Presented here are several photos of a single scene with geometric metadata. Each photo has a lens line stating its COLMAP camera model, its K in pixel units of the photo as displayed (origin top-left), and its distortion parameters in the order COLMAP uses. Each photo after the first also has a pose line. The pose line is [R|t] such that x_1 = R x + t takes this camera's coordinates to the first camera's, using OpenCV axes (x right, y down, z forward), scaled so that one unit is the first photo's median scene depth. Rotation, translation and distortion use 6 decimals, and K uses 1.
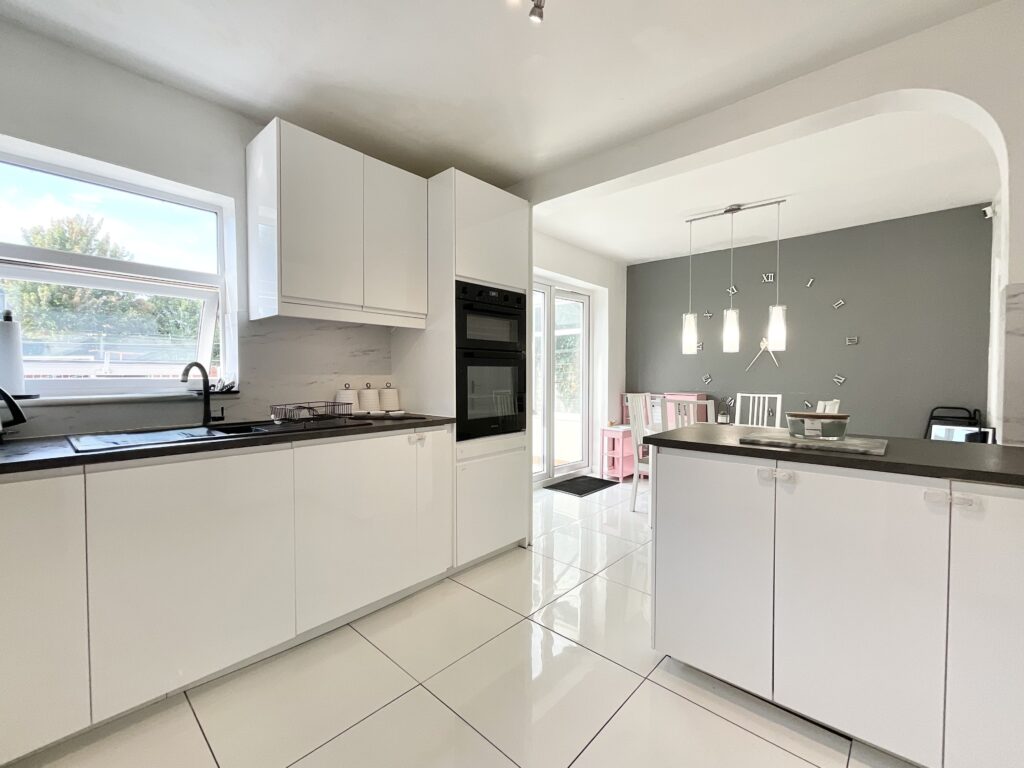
lens RADIAL K [[436.6, 0, 517.7], [0, 436.6, 384.8], [0, 0, 1]] dist [-0.000306, 0.000074]
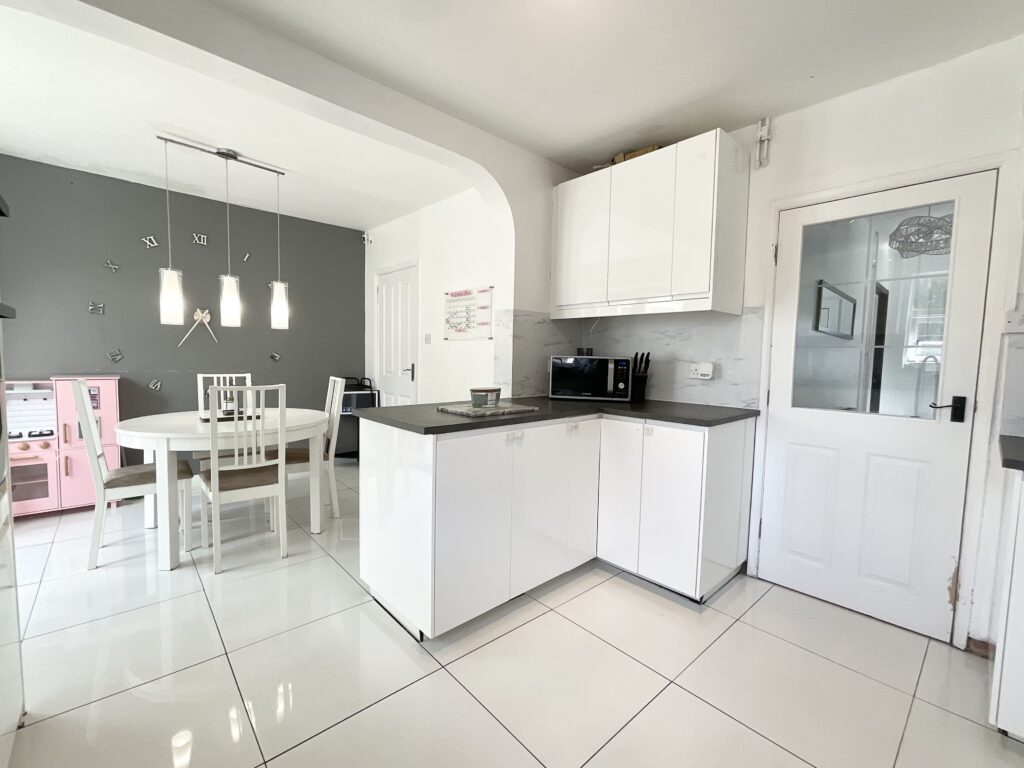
lens RADIAL K [[436.6, 0, 517.4], [0, 436.6, 384.8], [0, 0, 1]] dist [-0.000306, 0.000074]
pose [[0.093475, -0.068932, 0.993233, -0.312417], [0.001882, 0.997611, 0.069059, -0.019297], [-0.995620, -0.004586, 0.093381, 0.365374]]
